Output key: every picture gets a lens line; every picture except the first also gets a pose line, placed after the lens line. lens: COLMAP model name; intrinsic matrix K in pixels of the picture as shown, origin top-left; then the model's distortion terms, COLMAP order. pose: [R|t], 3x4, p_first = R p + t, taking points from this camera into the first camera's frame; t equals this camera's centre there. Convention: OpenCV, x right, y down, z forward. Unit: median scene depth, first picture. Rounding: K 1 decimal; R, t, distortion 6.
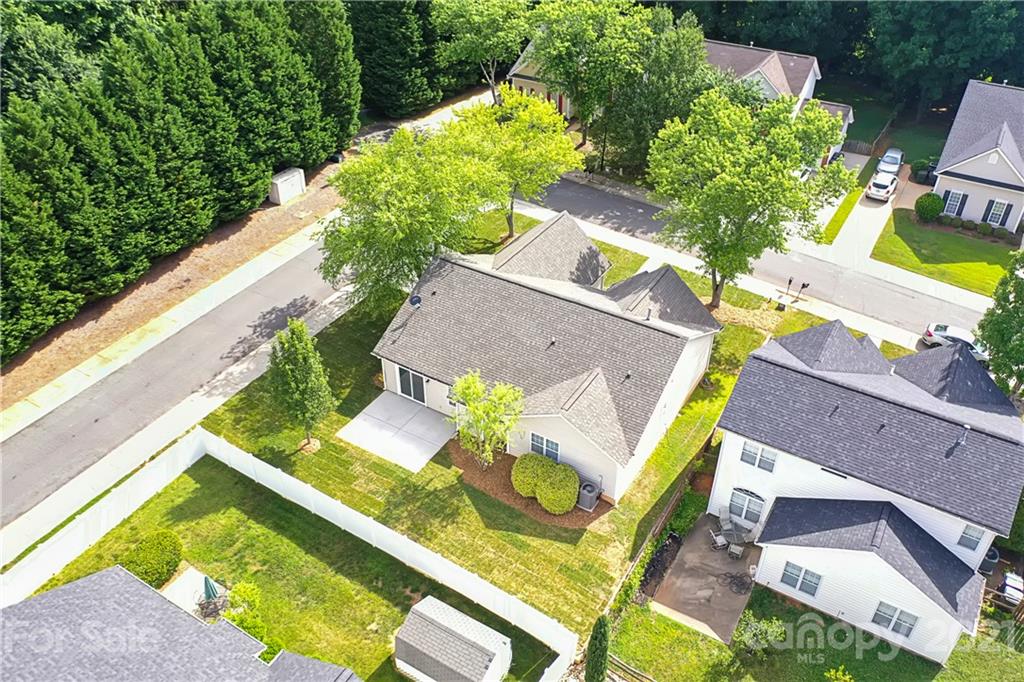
lens RADIAL K [[802.8, 0, 516.0], [0, 802.8, 340.4], [0, 0, 1]] dist [-0.007028, 0.002457]
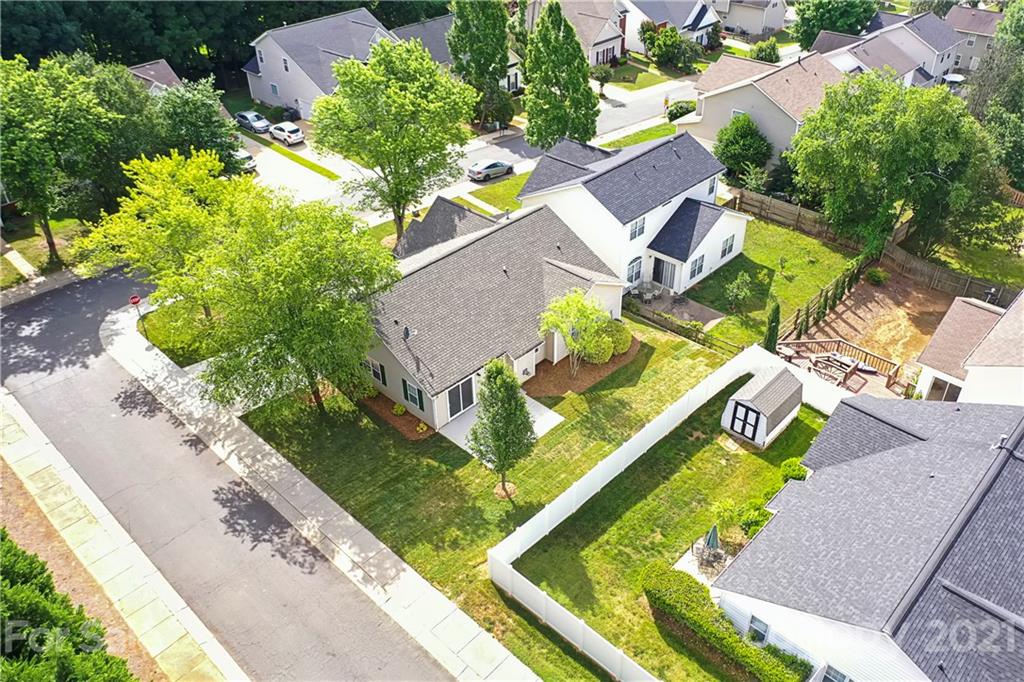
lens RADIAL K [[802.8, 0, 516.0], [0, 802.8, 340.4], [0, 0, 1]] dist [-0.007028, 0.002457]
pose [[0.211097, -0.575789, 0.789876, -0.984313], [0.591161, 0.718754, 0.365954, -0.362551], [-0.778439, 0.389692, 0.492111, 0.515269]]
